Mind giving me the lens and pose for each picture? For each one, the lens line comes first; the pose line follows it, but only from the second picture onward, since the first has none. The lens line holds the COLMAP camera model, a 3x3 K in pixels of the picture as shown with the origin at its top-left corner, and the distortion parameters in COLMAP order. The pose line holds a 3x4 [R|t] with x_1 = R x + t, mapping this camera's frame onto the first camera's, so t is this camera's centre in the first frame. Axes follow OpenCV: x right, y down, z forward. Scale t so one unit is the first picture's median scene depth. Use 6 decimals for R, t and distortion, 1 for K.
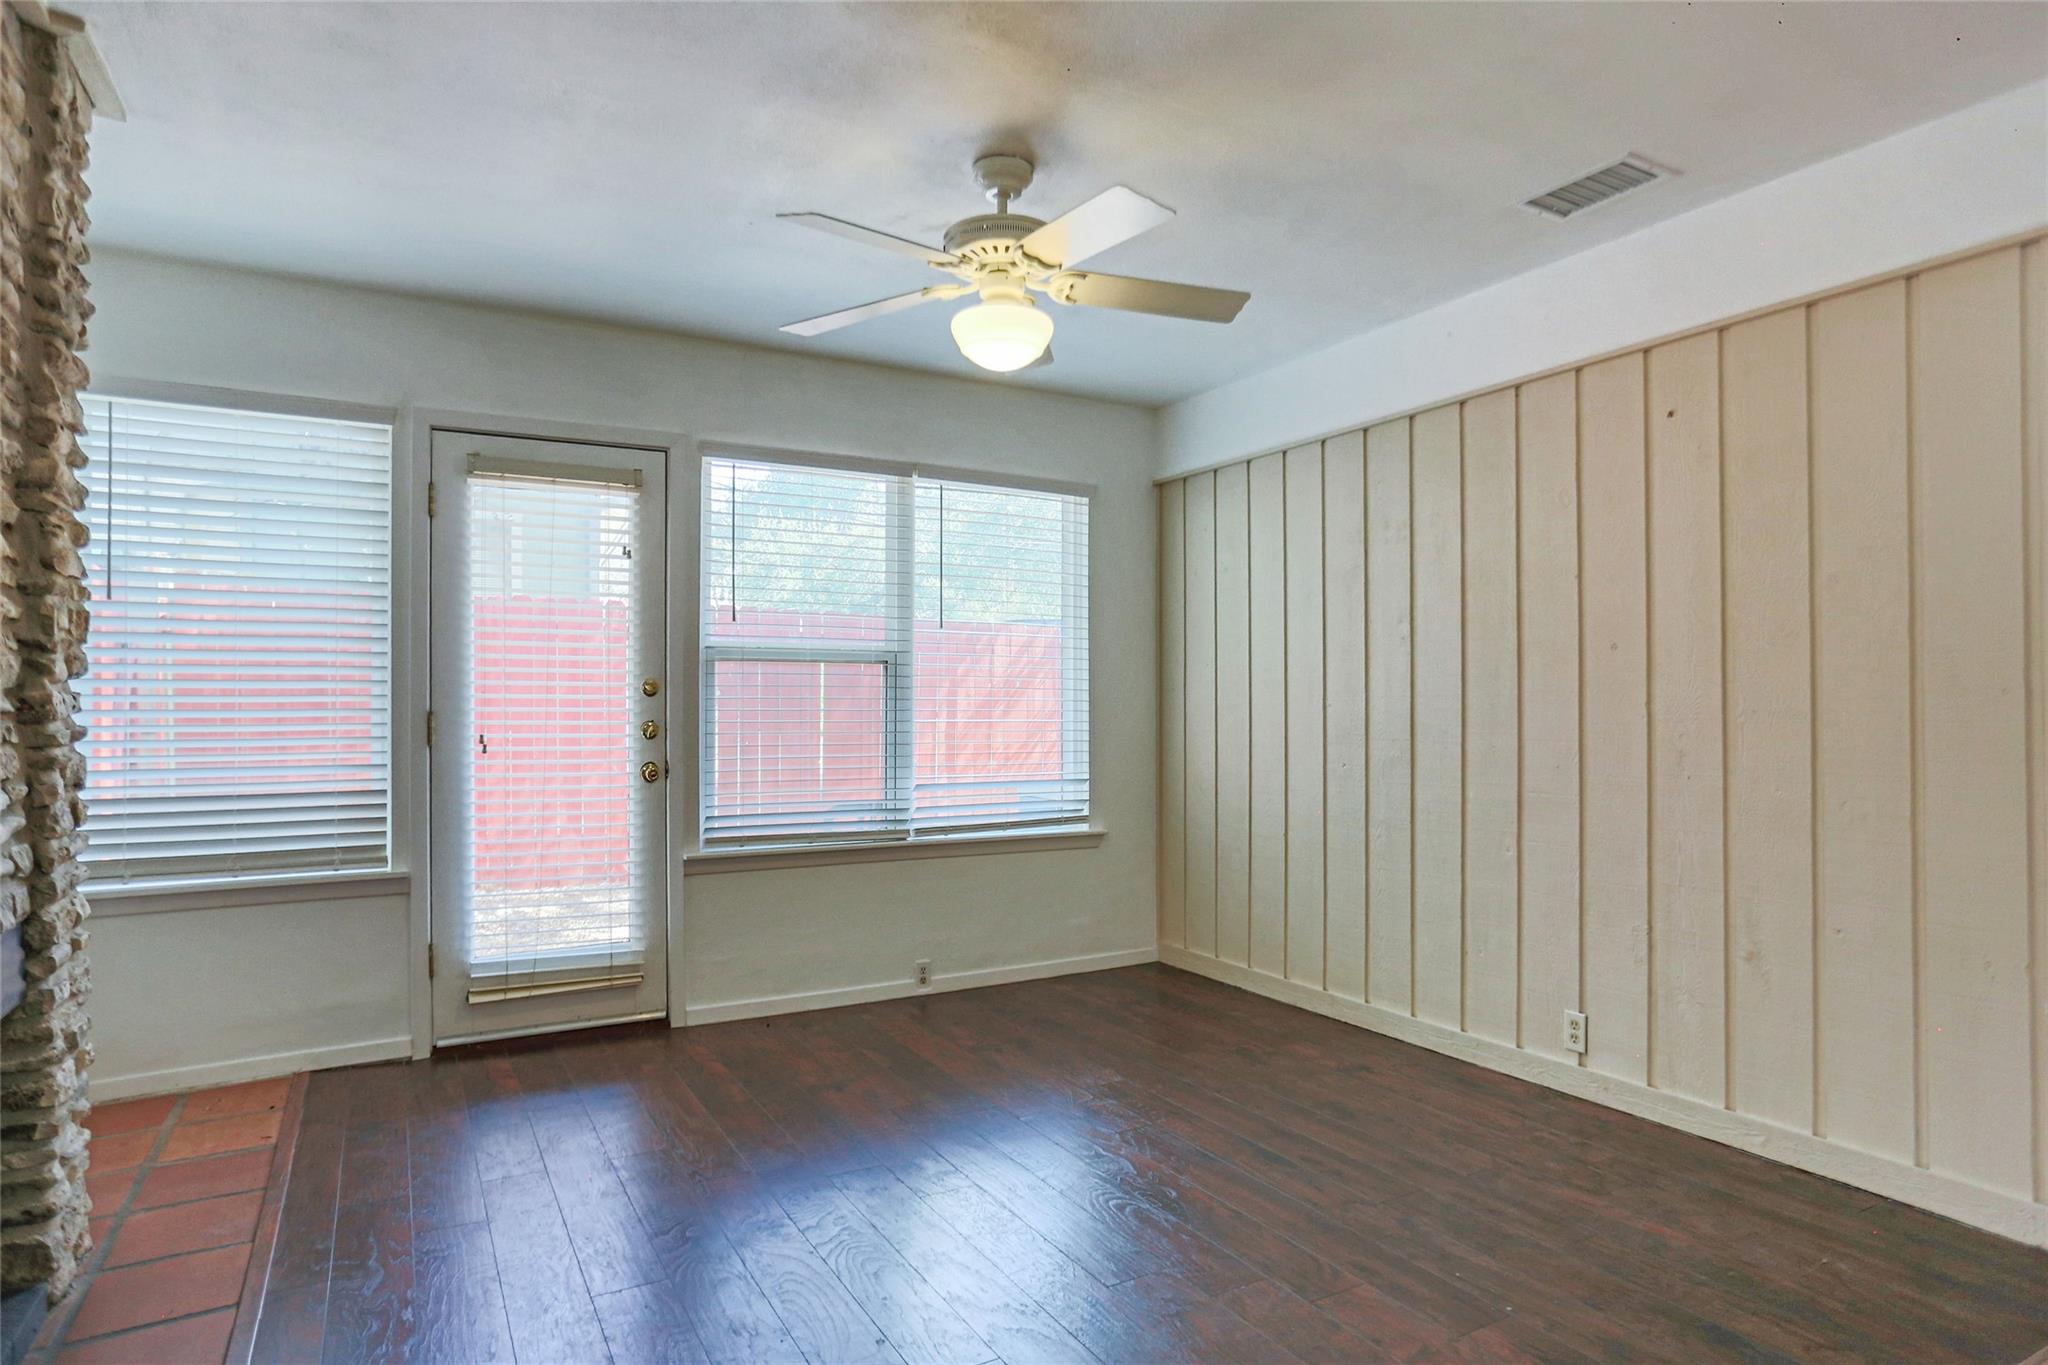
lens RADIAL K [[1147.8, 0, 1013.2], [0, 1147.8, 699.5], [0, 0, 1]] dist [-0.017365, 0.009012]
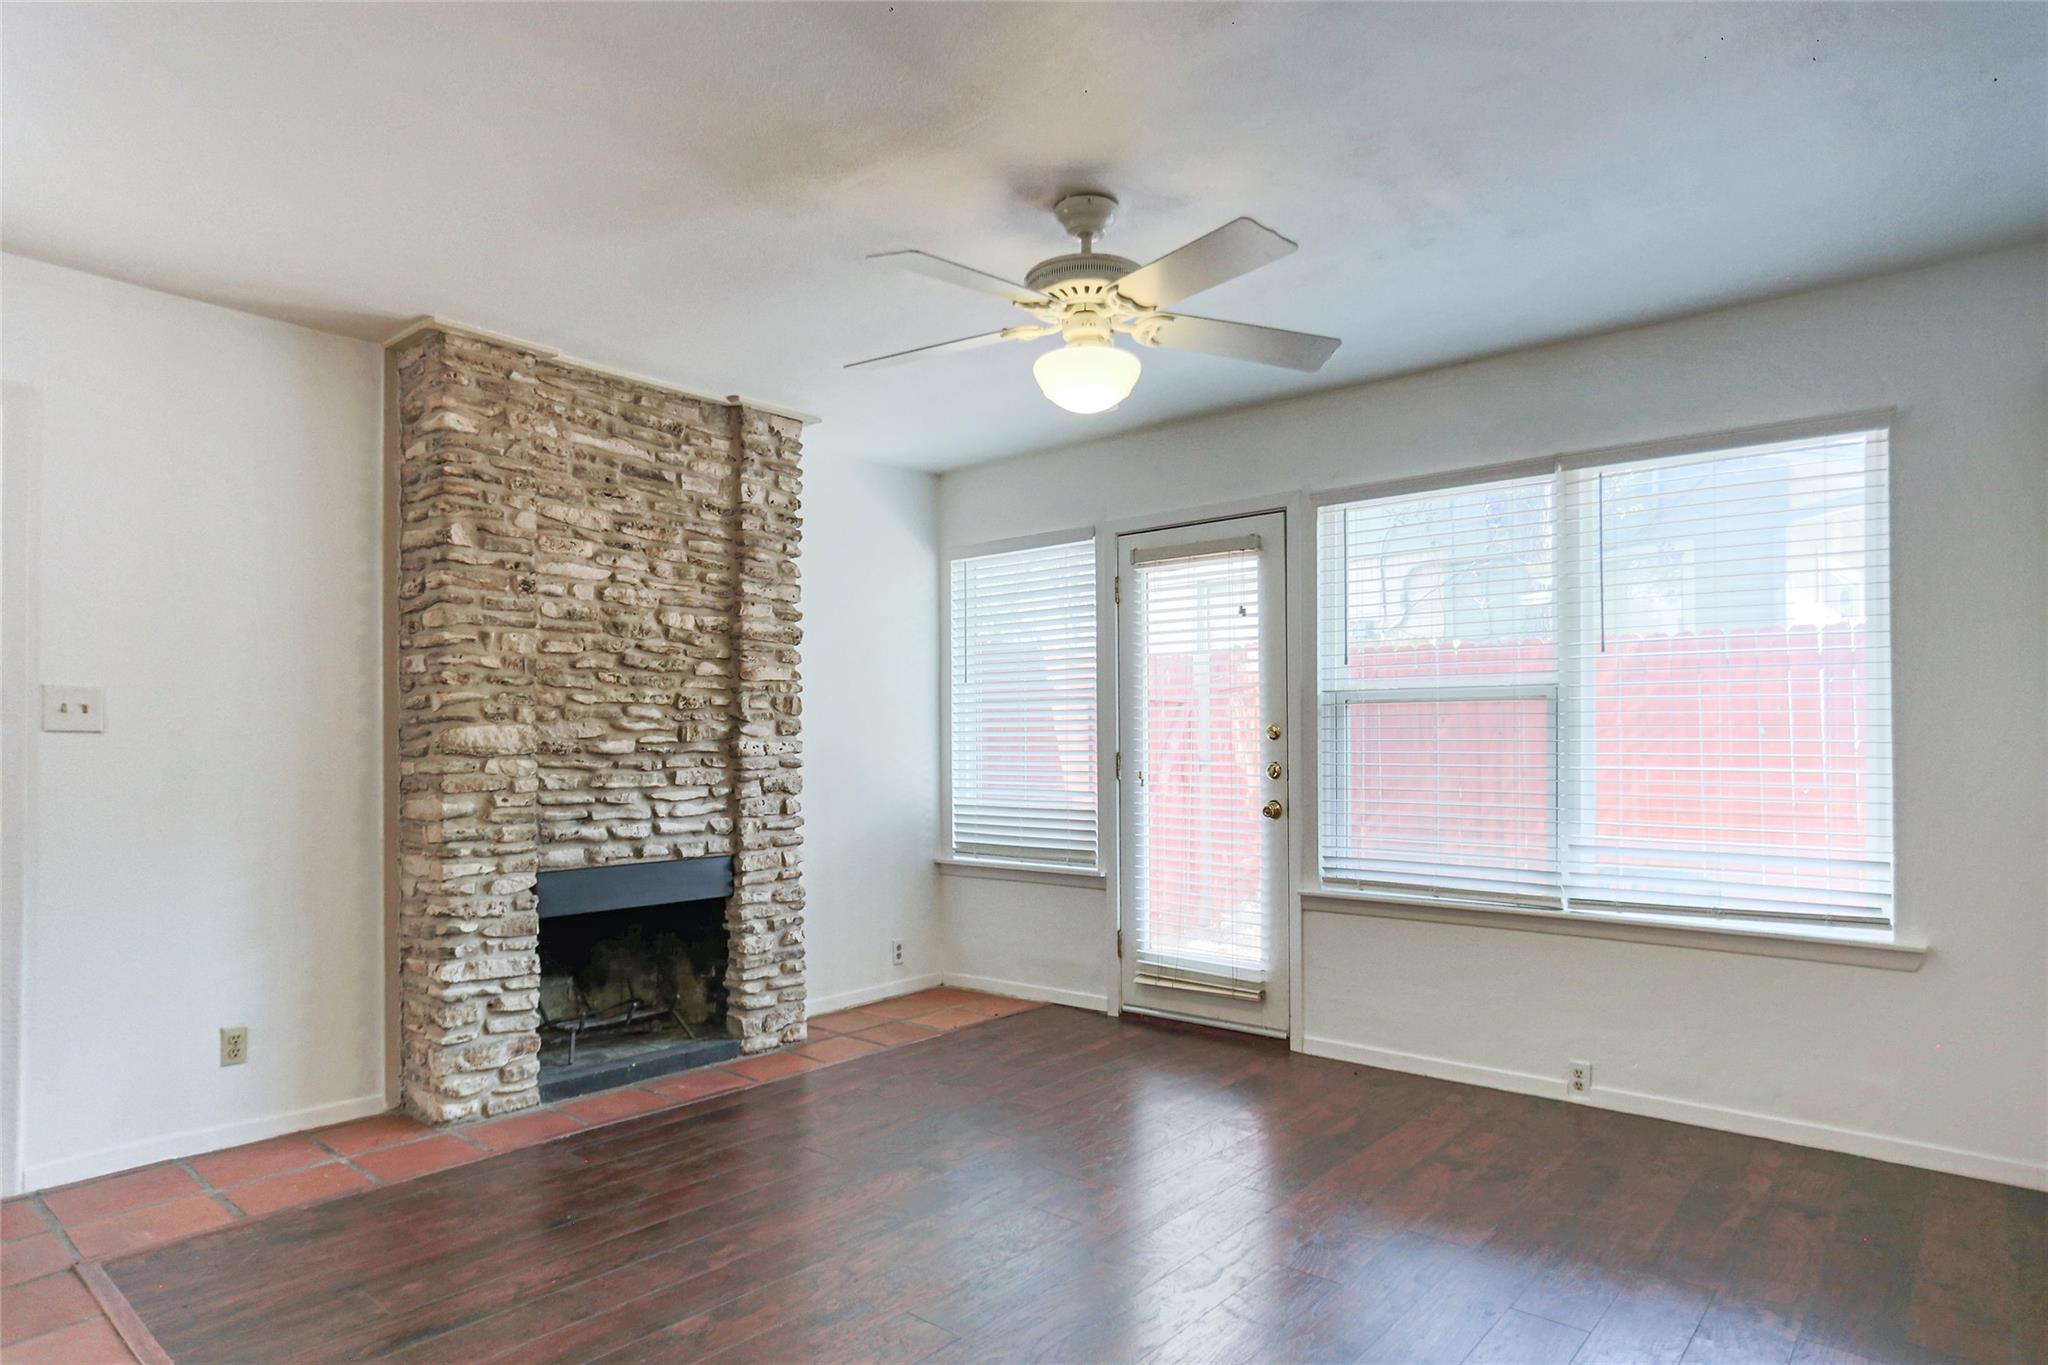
lens RADIAL K [[1147.8, 0, 1026.4], [0, 1147.8, 730.7], [0, 0, 1]] dist [-0.017365, 0.009012]
pose [[0.354369, -0.009728, -0.935055, 0.581157], [0.007348, 0.999944, -0.007618, -0.004318], [0.935077, -0.004171, 0.354420, 0.371820]]
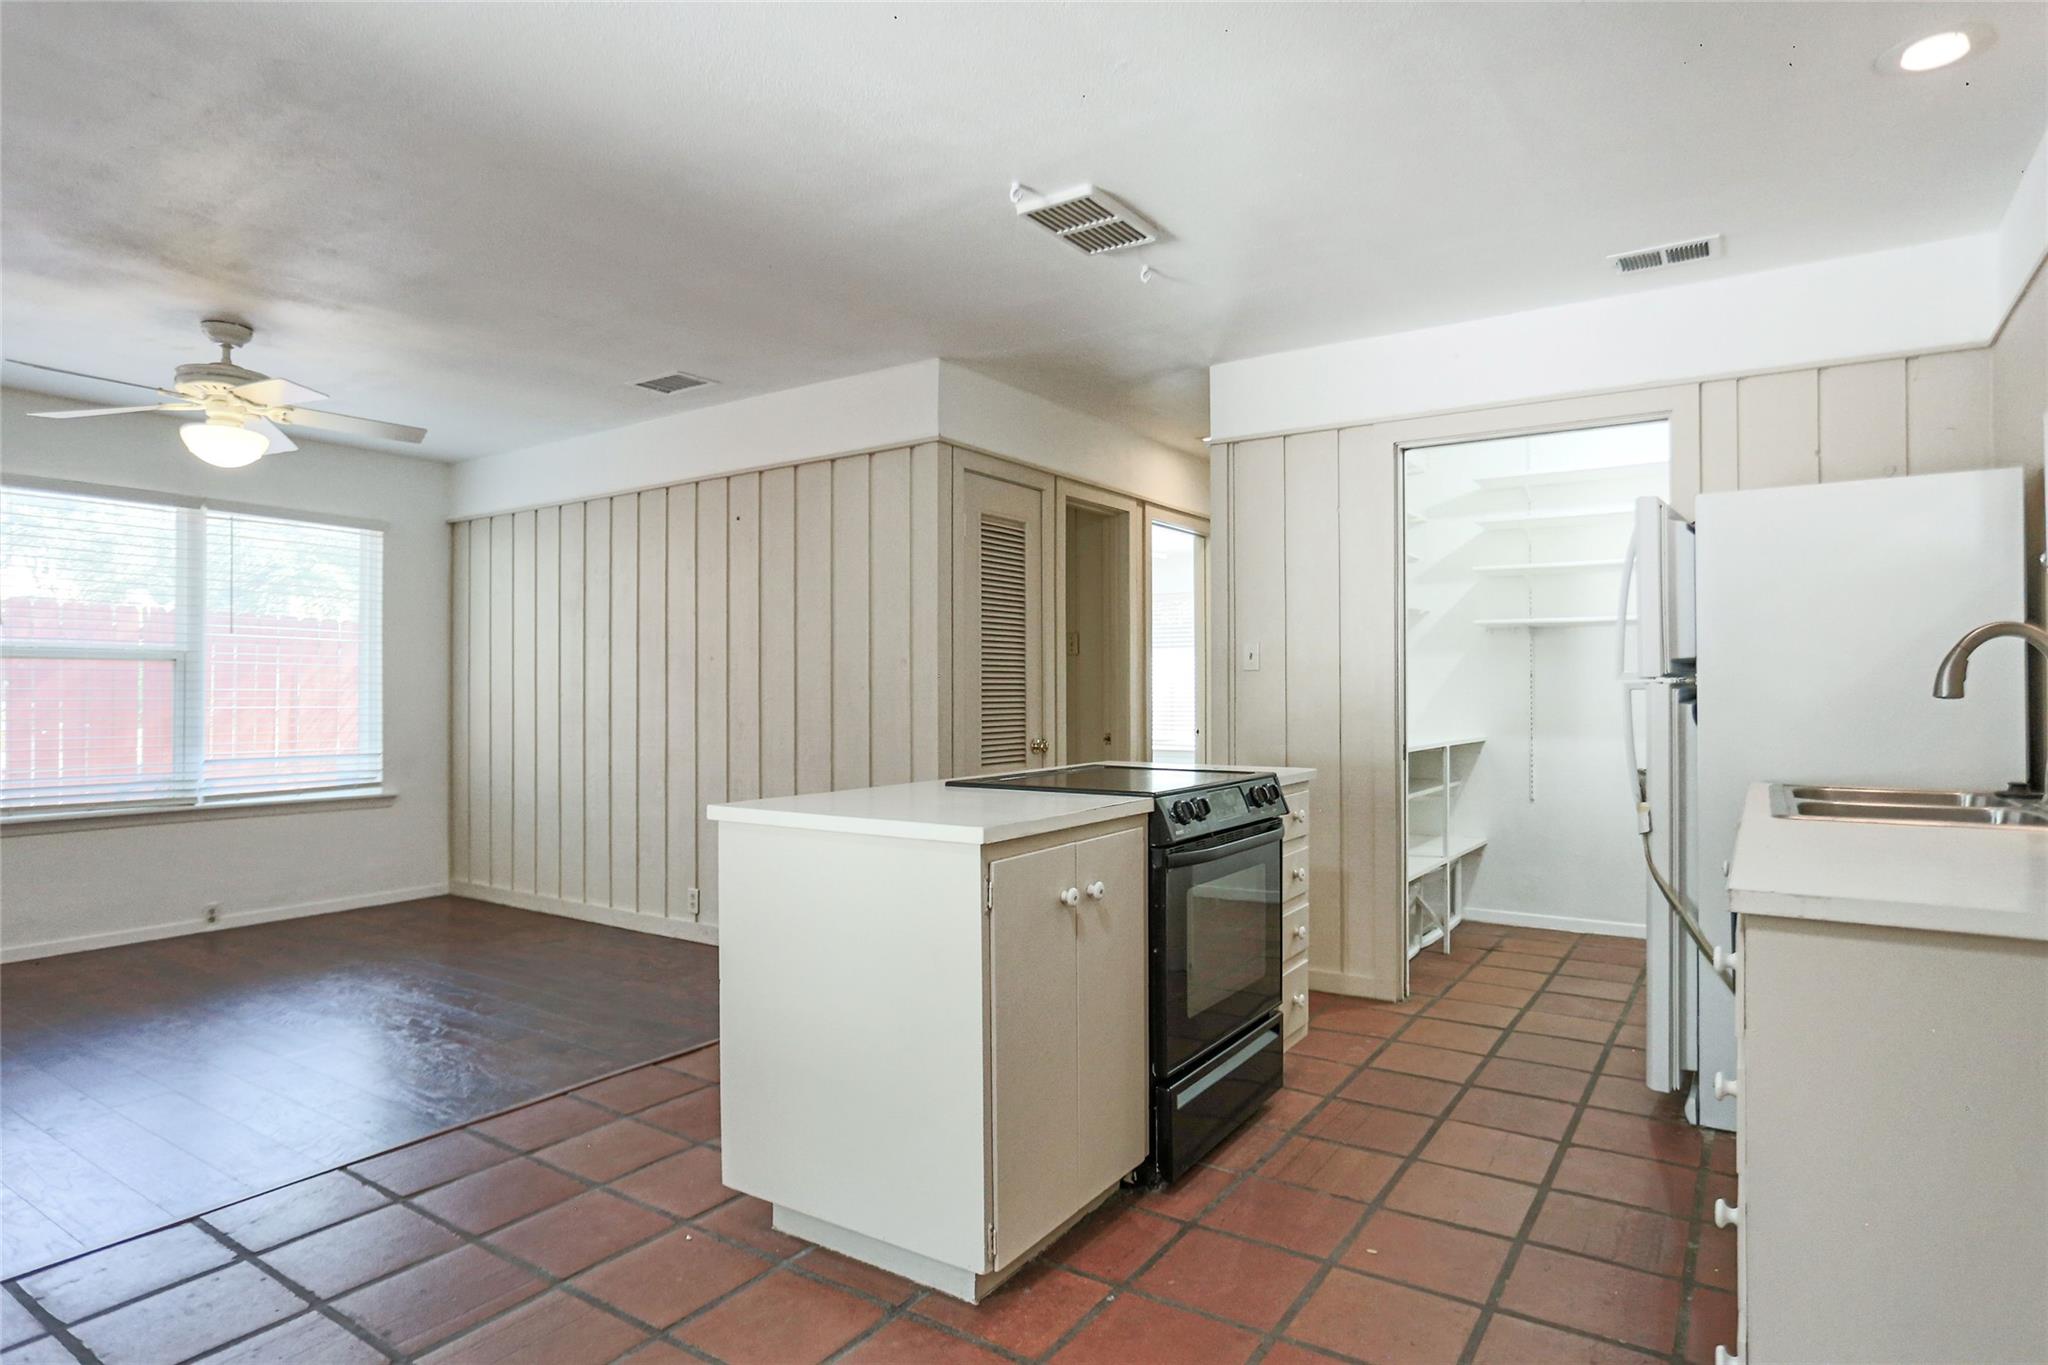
lens RADIAL K [[1092.9, 0, 1021.0], [0, 1092.9, 681.5], [0, 0, 1]] dist [0.001702, 0.000937]
pose [[0.894216, 0.002364, 0.447630, 0.183965], [-0.000993, 0.999994, -0.003299, -0.007664], [-0.447635, 0.002505, 0.894213, -0.471112]]
